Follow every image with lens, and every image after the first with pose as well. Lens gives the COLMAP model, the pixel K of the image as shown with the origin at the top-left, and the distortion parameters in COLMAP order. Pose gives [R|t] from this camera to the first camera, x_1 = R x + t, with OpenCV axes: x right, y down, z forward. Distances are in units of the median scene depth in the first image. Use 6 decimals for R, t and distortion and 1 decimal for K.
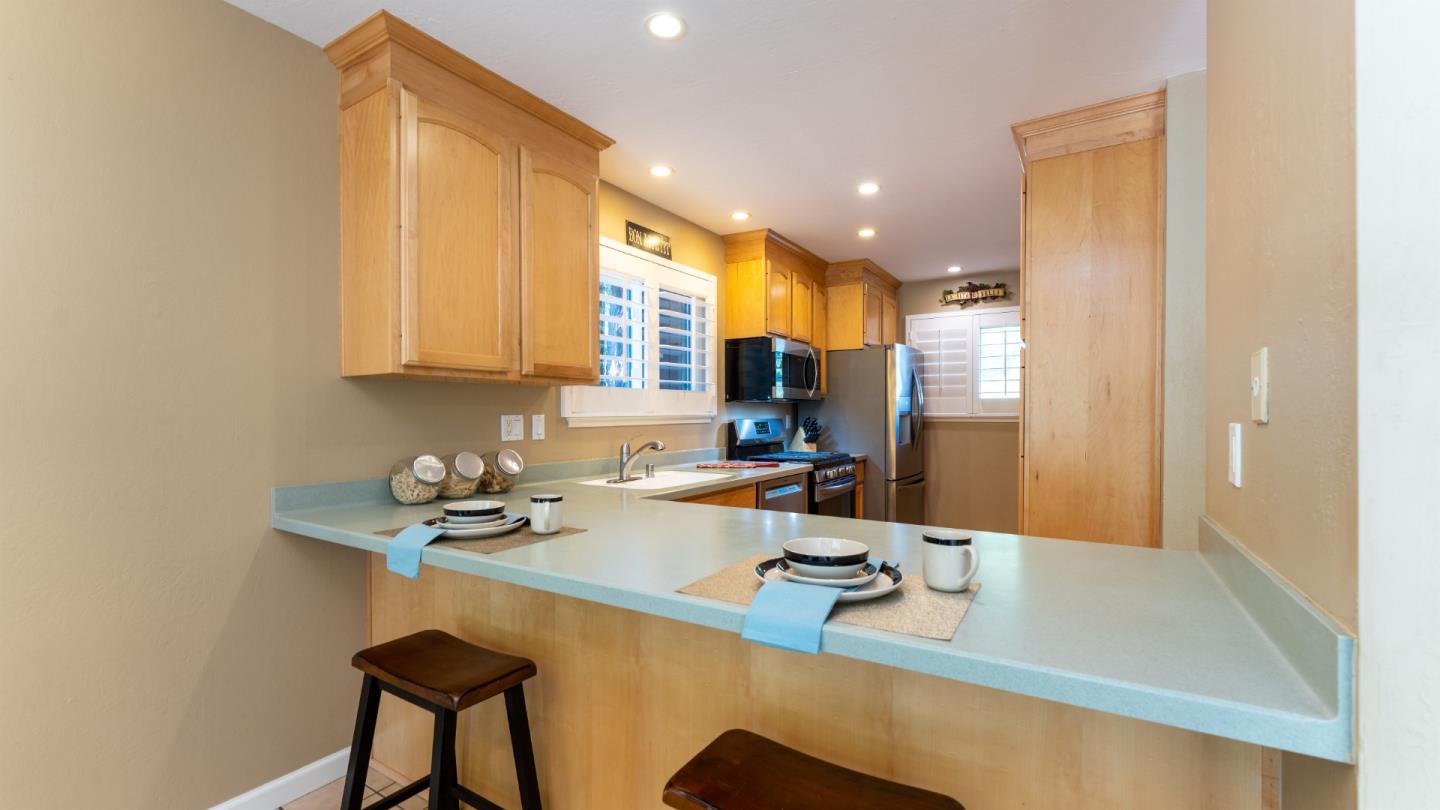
lens RADIAL K [[599.6, 0, 714.2], [0, 599.6, 414.4], [0, 0, 1]] dist [-0.005438, 0.001216]
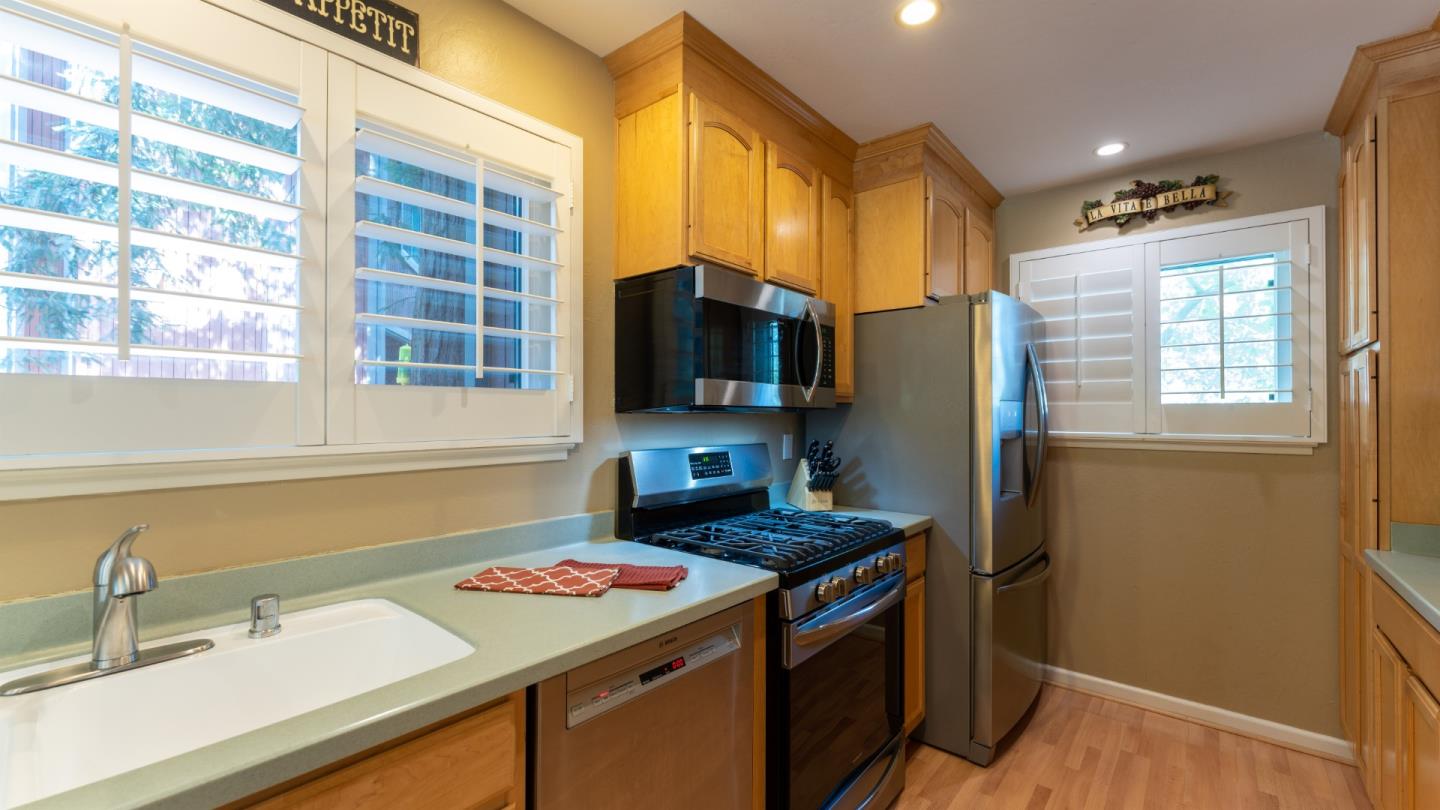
lens RADIAL K [[599.6, 0, 742.9], [0, 599.6, 403.2], [0, 0, 1]] dist [-0.005438, 0.001216]
pose [[0.994930, 0.001196, -0.100567, 0.171915], [-0.003226, 0.999794, -0.020029, -0.019929], [0.100522, 0.020252, 0.994729, 0.566324]]
